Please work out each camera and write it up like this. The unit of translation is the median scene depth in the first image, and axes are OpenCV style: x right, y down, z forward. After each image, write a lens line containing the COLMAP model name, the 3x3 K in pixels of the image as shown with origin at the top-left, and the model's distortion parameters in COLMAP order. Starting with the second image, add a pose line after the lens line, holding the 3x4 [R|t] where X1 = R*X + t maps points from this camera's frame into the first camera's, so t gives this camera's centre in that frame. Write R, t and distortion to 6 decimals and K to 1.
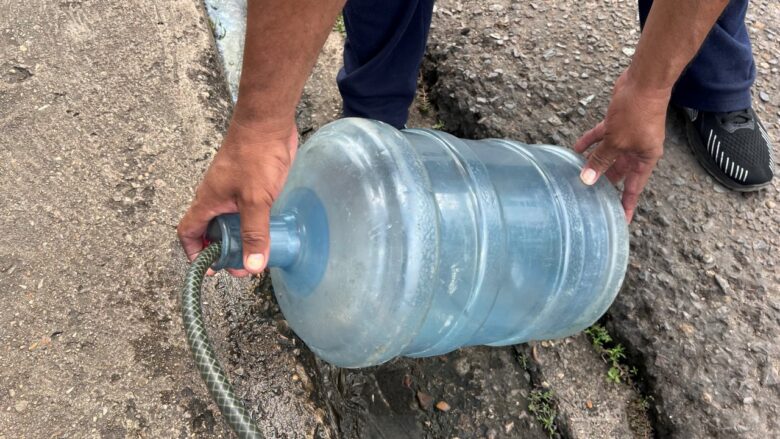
lens RADIAL K [[606.5, 0, 390.7], [0, 606.5, 219.9], [0, 0, 1]] dist [-0.023917, 0.009697]
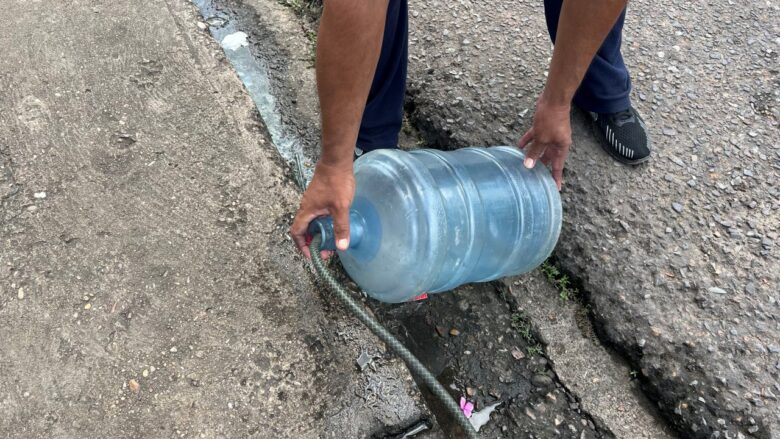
lens RADIAL K [[606.5, 0, 389.4], [0, 606.5, 218.7], [0, 0, 1]] dist [-0.023917, 0.009697]
pose [[0.989773, -0.124438, 0.069746, -0.142628], [0.125054, 0.992140, -0.004522, 0.019513], [-0.068635, 0.013198, 0.997555, -0.478388]]
